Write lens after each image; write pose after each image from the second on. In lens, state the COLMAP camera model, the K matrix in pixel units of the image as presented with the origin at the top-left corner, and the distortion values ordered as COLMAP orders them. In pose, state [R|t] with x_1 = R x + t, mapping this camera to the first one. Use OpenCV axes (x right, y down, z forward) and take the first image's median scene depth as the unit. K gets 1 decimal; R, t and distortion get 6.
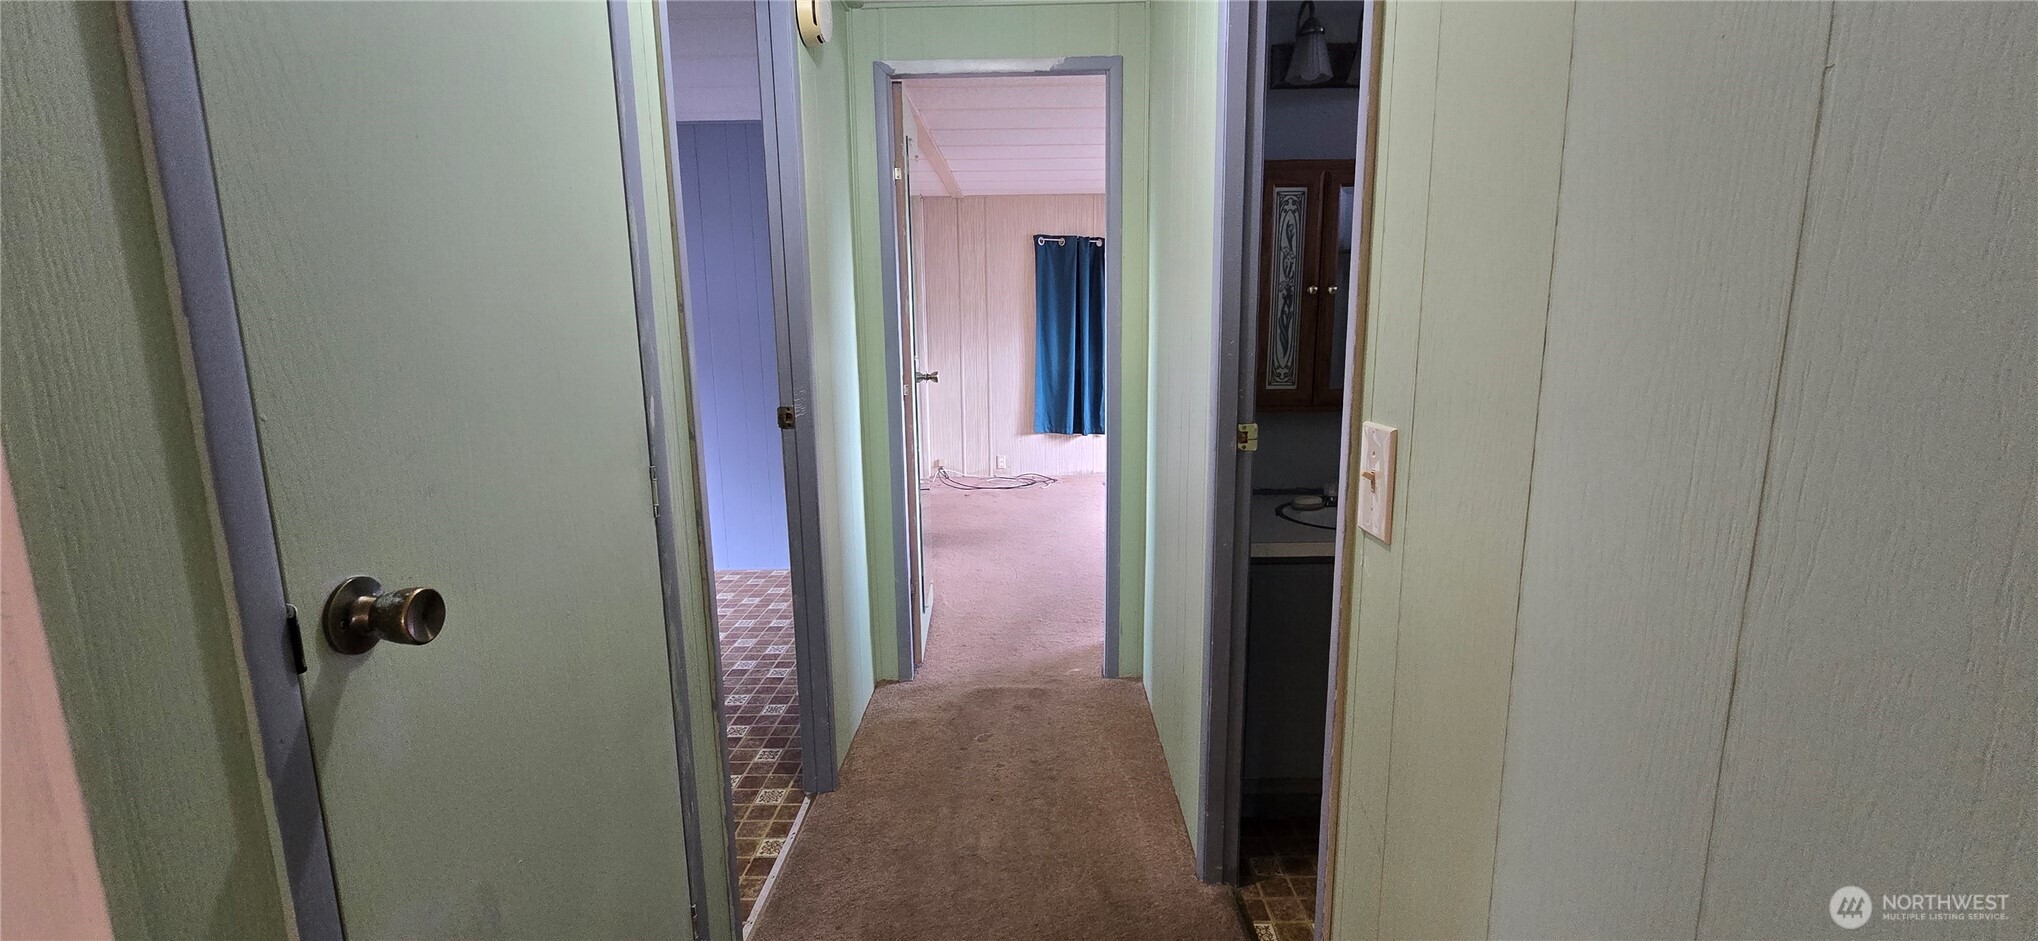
lens RADIAL K [[842.5, 0, 1026.8], [0, 842.5, 471.6], [0, 0, 1]] dist [-0.004311, 0.000228]
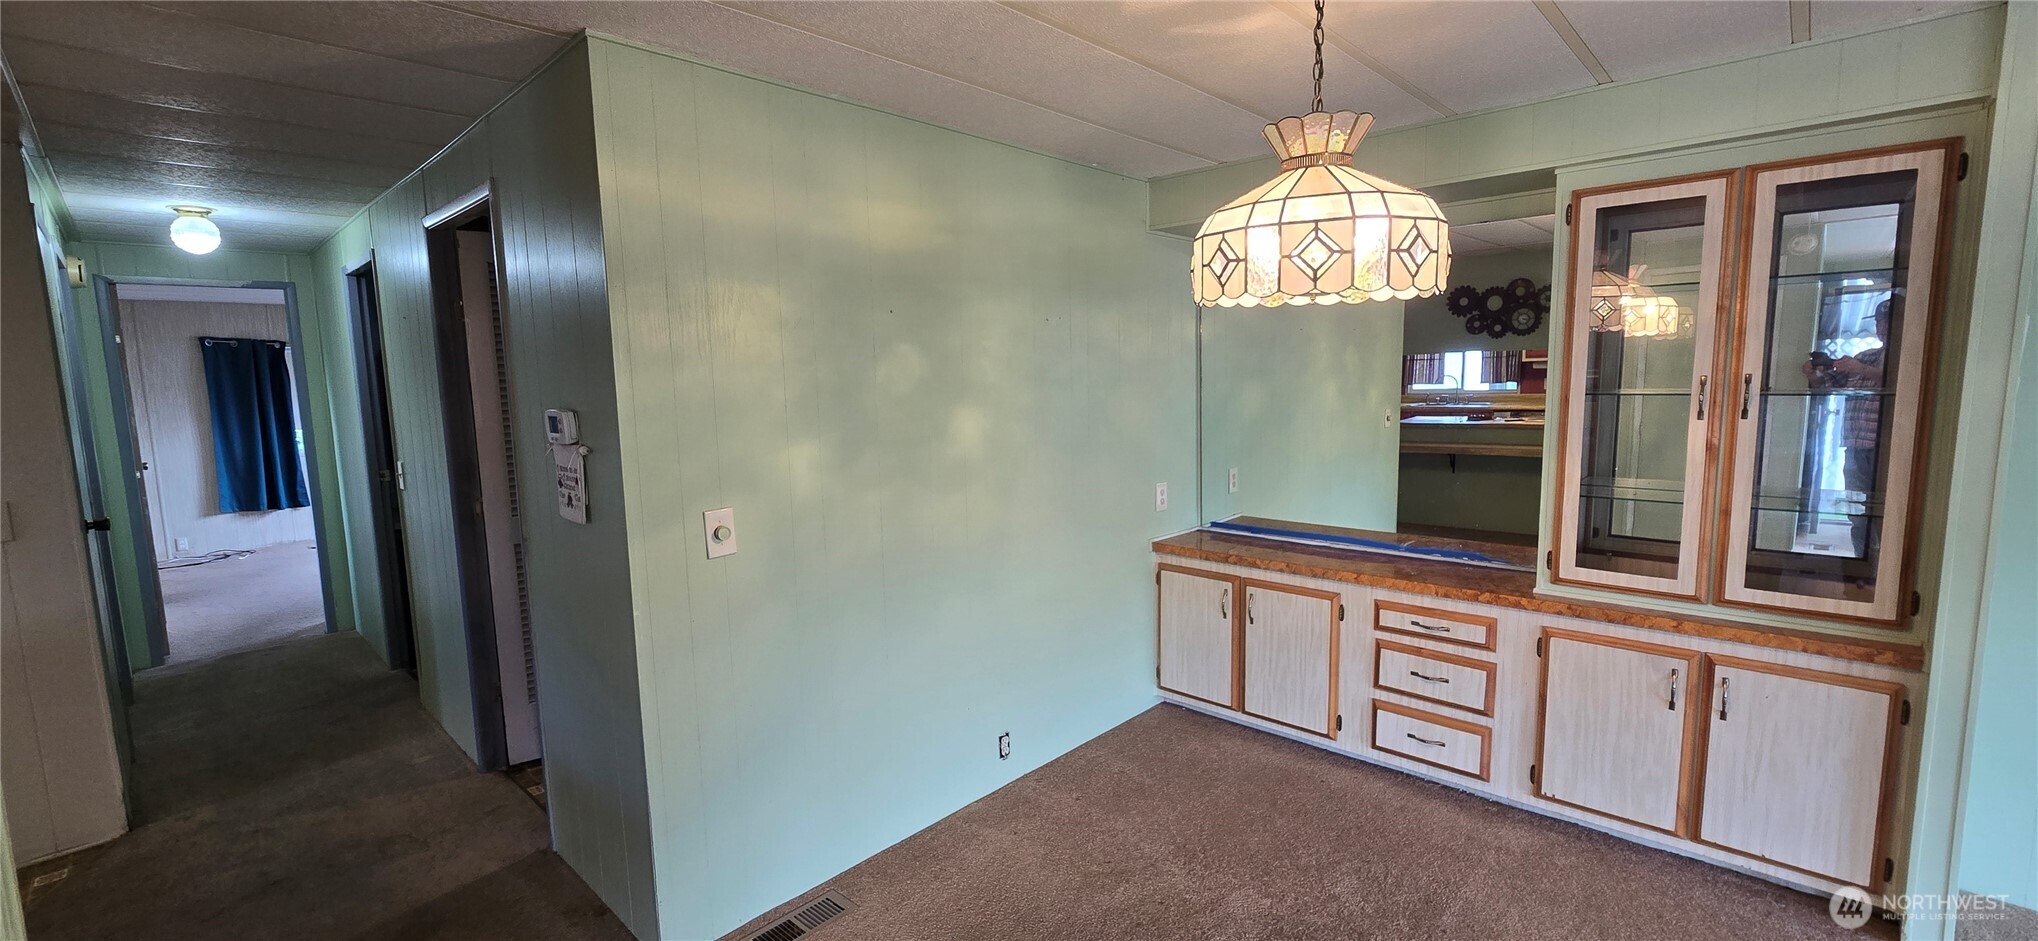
lens RADIAL K [[842.5, 0, 1026.8], [0, 842.5, 471.6], [0, 0, 1]] dist [-0.004311, 0.000228]
pose [[0.685002, -0.092869, 0.722598, -0.060324], [0.142088, 0.989826, -0.007482, 0.061288], [-0.714551, 0.107798, 0.691228, -0.539184]]
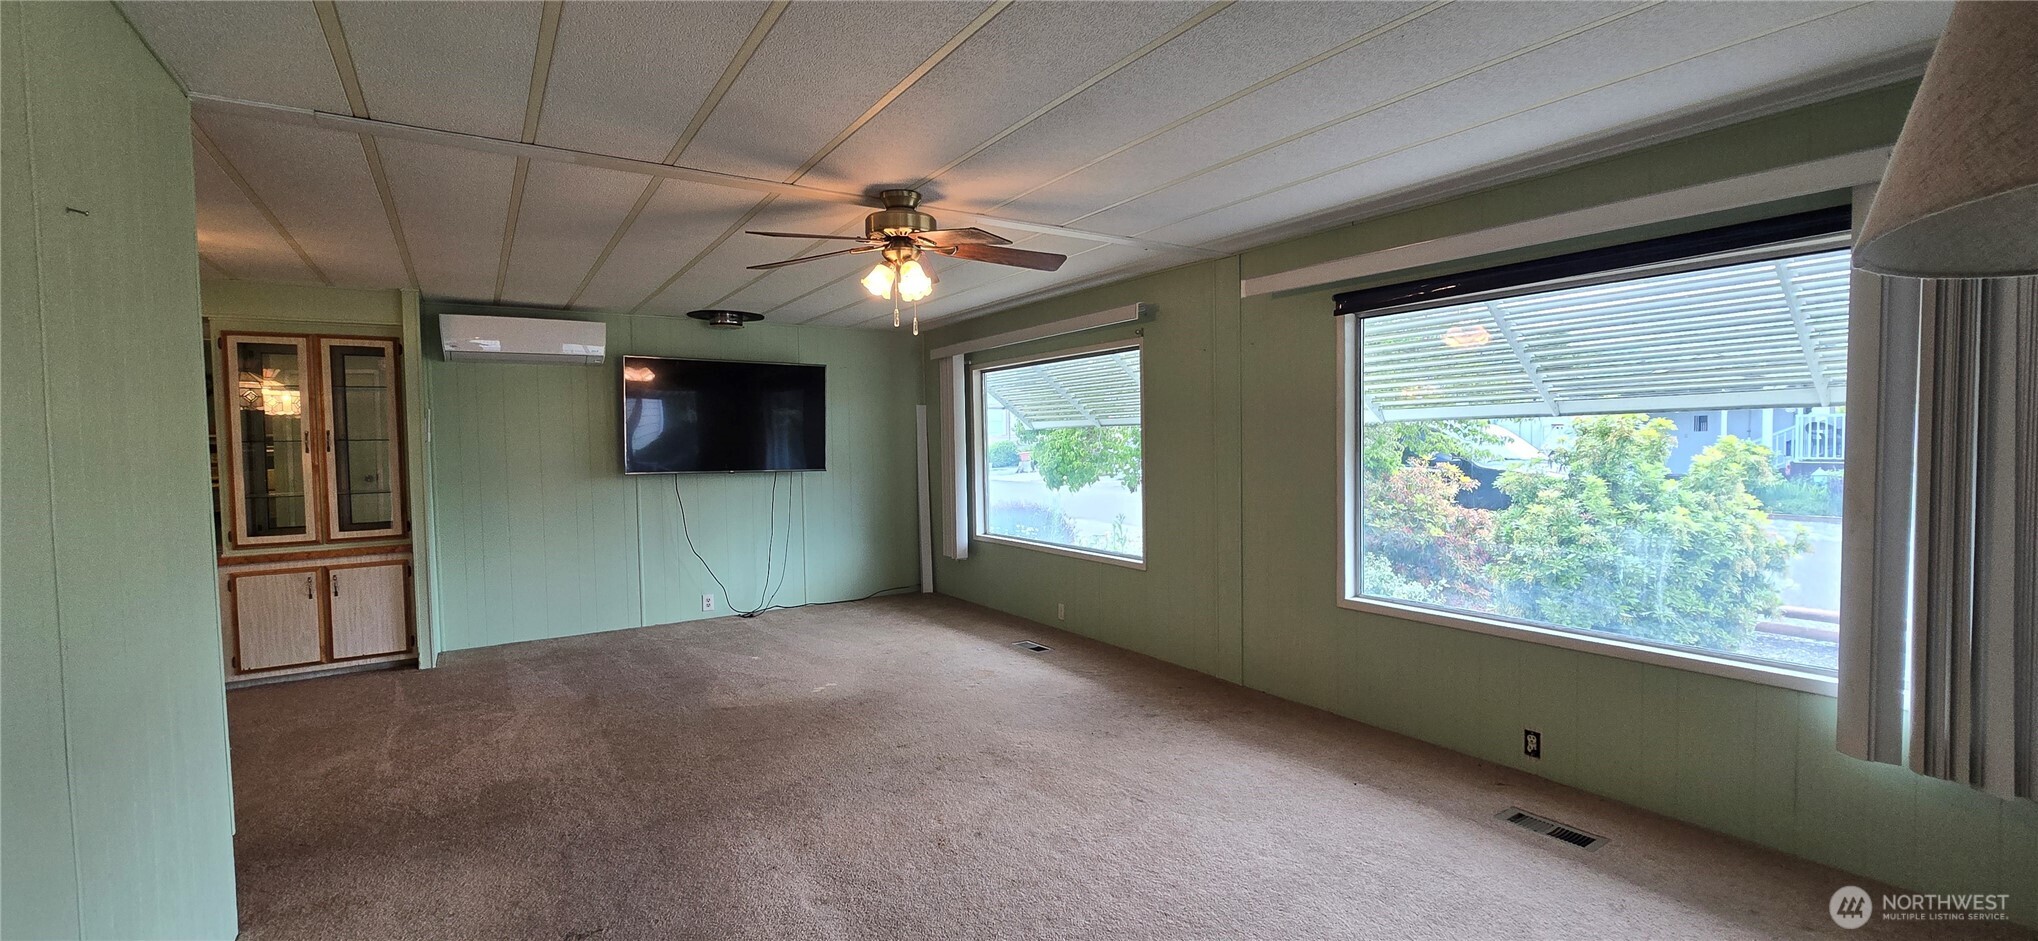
lens RADIAL K [[842.5, 0, 1026.8], [0, 842.5, 471.6], [0, 0, 1]] dist [-0.004311, 0.000228]
pose [[-0.546666, -0.018107, 0.837155, -0.540429], [0.166299, 0.977503, 0.129737, 0.101380], [-0.820671, 0.210141, -0.531357, -0.618275]]
